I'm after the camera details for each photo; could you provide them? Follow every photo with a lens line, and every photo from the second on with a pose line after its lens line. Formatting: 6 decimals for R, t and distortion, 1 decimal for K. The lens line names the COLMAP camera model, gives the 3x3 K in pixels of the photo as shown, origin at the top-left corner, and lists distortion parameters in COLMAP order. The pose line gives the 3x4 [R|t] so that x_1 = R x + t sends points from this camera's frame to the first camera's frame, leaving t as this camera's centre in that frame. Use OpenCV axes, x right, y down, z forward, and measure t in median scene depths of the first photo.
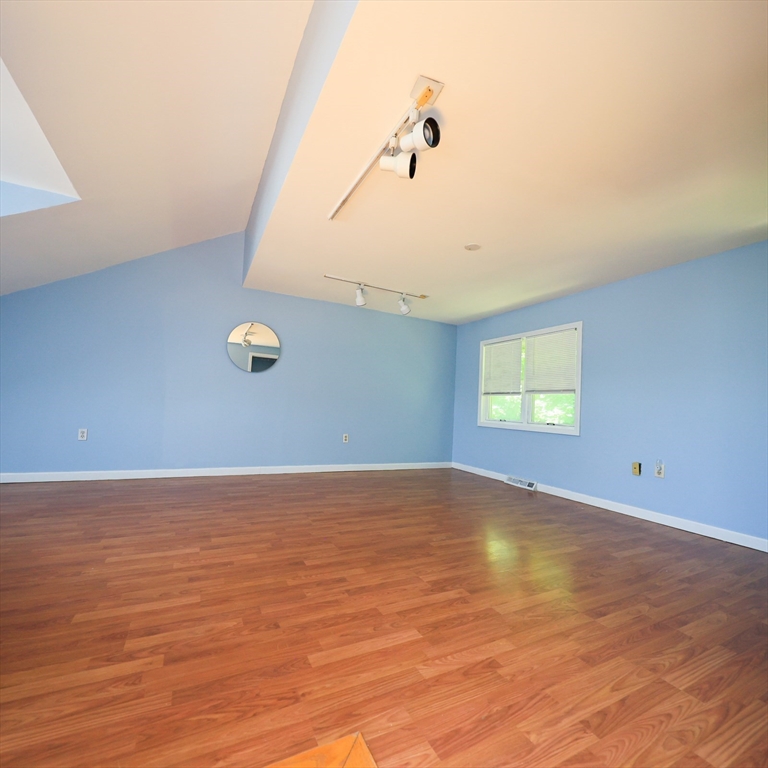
lens RADIAL K [[362.1, 0, 380.7], [0, 362.1, 384.7], [0, 0, 1]] dist [0.012959, -0.008237]
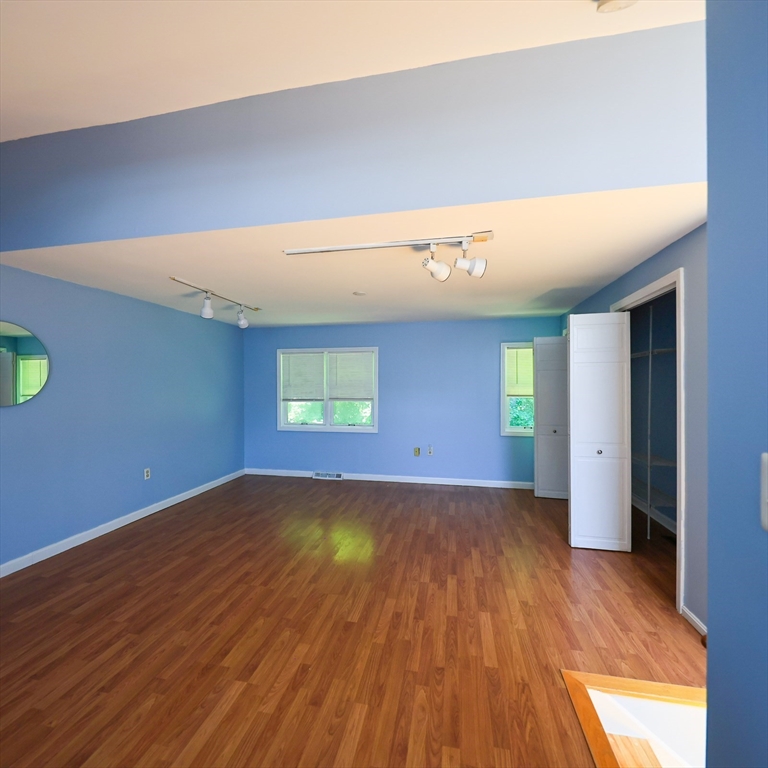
lens RADIAL K [[362.1, 0, 380.1], [0, 362.1, 384.6], [0, 0, 1]] dist [0.012959, -0.008237]
pose [[0.623568, -0.049214, 0.780218, -0.813008], [-0.017245, 0.996908, 0.076664, -0.236452], [-0.781579, -0.061261, 0.620791, 0.279170]]
